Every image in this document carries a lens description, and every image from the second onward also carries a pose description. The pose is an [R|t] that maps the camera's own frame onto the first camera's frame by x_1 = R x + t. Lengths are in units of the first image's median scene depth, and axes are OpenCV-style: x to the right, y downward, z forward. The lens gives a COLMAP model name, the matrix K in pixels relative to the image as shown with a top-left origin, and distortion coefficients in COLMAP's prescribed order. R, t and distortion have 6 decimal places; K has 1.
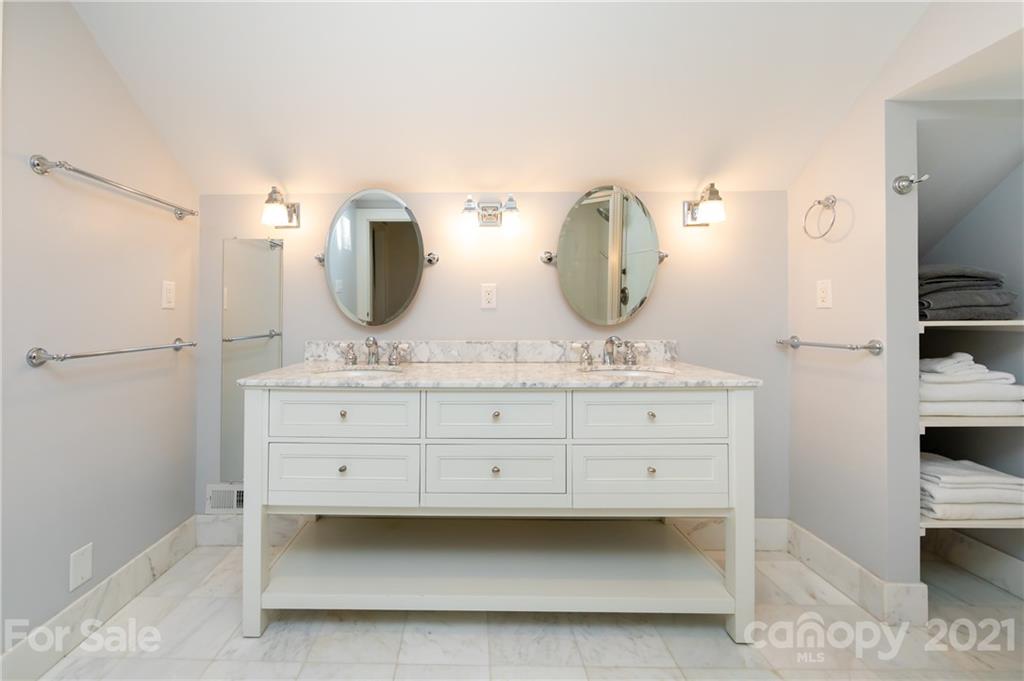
lens RADIAL K [[420.2, 0, 469.1], [0, 420.2, 311.7], [0, 0, 1]] dist [-0.000942, -0.000176]
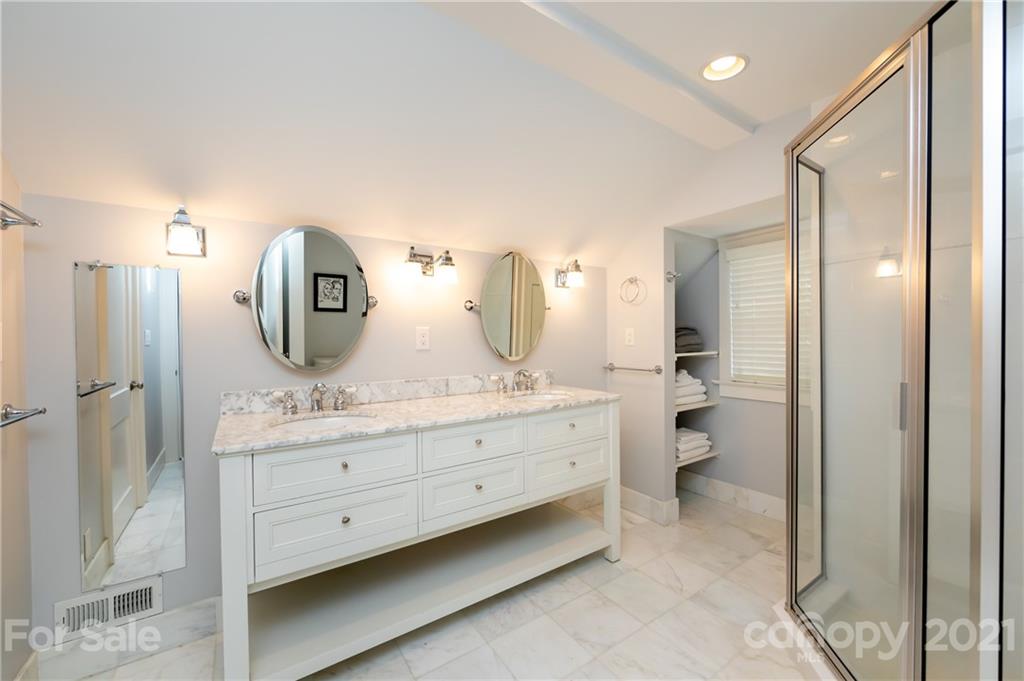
lens RADIAL K [[401.0, 0, 512.8], [0, 401.0, 342.8], [0, 0, 1]] dist [-0.001594, -0.000237]
pose [[0.816979, -0.012770, 0.576526, -0.391165], [0.001263, 0.999792, 0.020356, -0.048884], [-0.576666, -0.015903, 0.816825, 0.000394]]
